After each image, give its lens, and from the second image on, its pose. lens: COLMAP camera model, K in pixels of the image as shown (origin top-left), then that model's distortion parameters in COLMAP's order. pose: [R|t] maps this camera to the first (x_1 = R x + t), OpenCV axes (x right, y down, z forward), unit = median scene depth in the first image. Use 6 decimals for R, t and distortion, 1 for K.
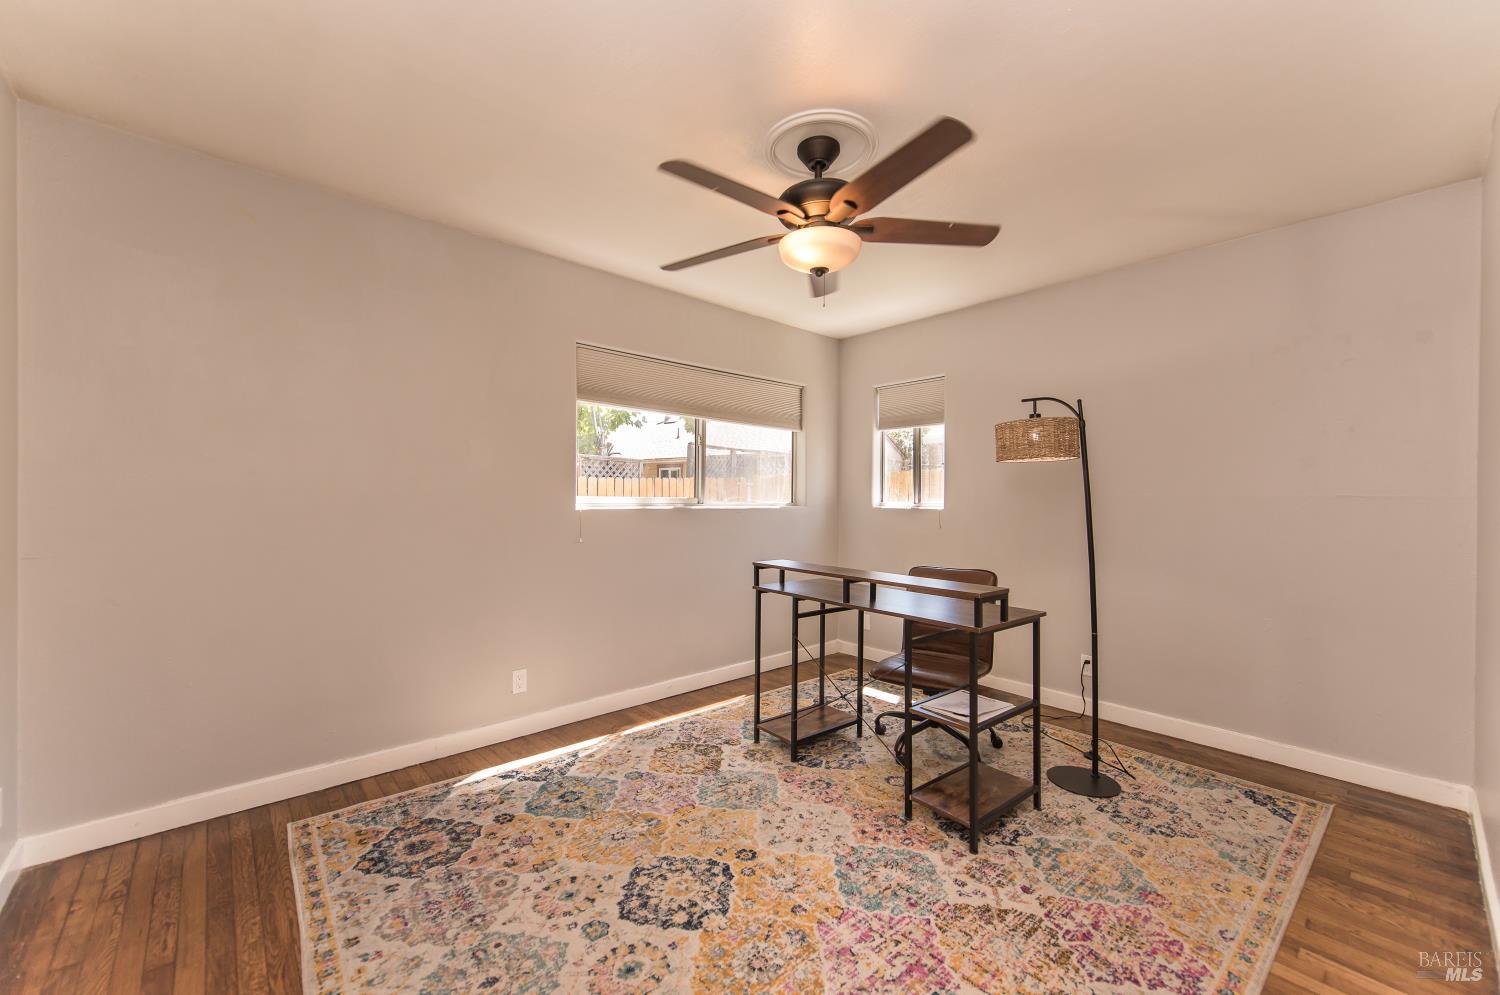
lens RADIAL K [[594.6, 0, 751.0], [0, 594.6, 497.9], [0, 0, 1]] dist [-0.019234, -0.000052]
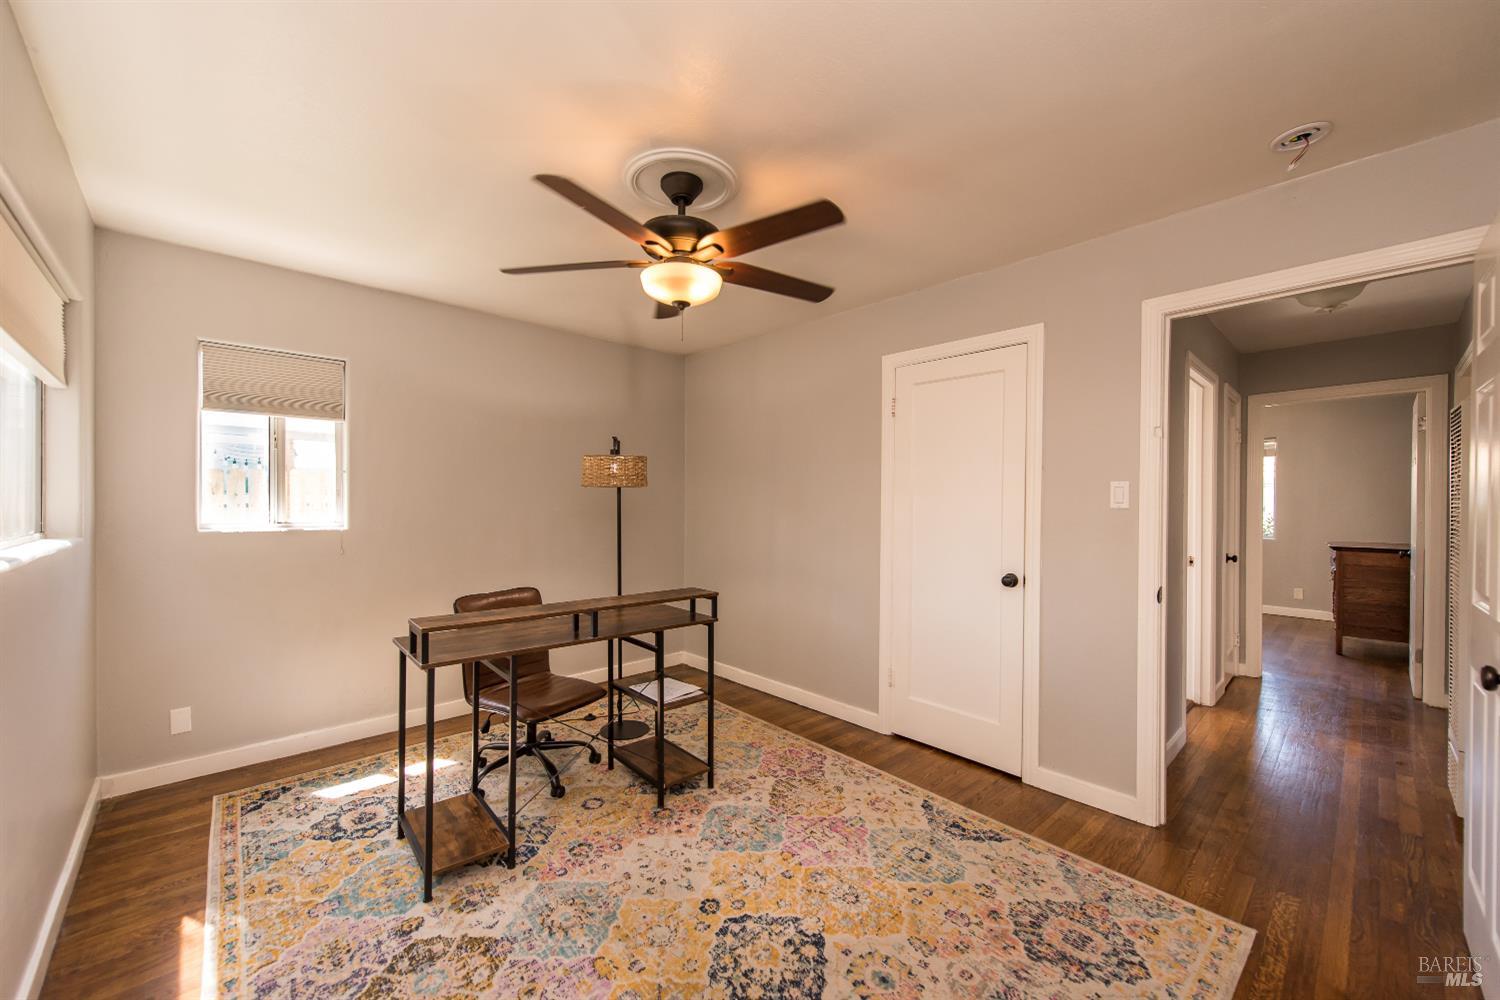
lens RADIAL K [[601.0, 0, 747.9], [0, 601.0, 492.4], [0, 0, 1]] dist [-0.014204, 0.000041]
pose [[-0.033841, -0.006356, 0.999407, -0.974131], [0.004177, 0.999970, 0.006501, -0.063651], [-0.999418, 0.004394, -0.033814, 0.983779]]
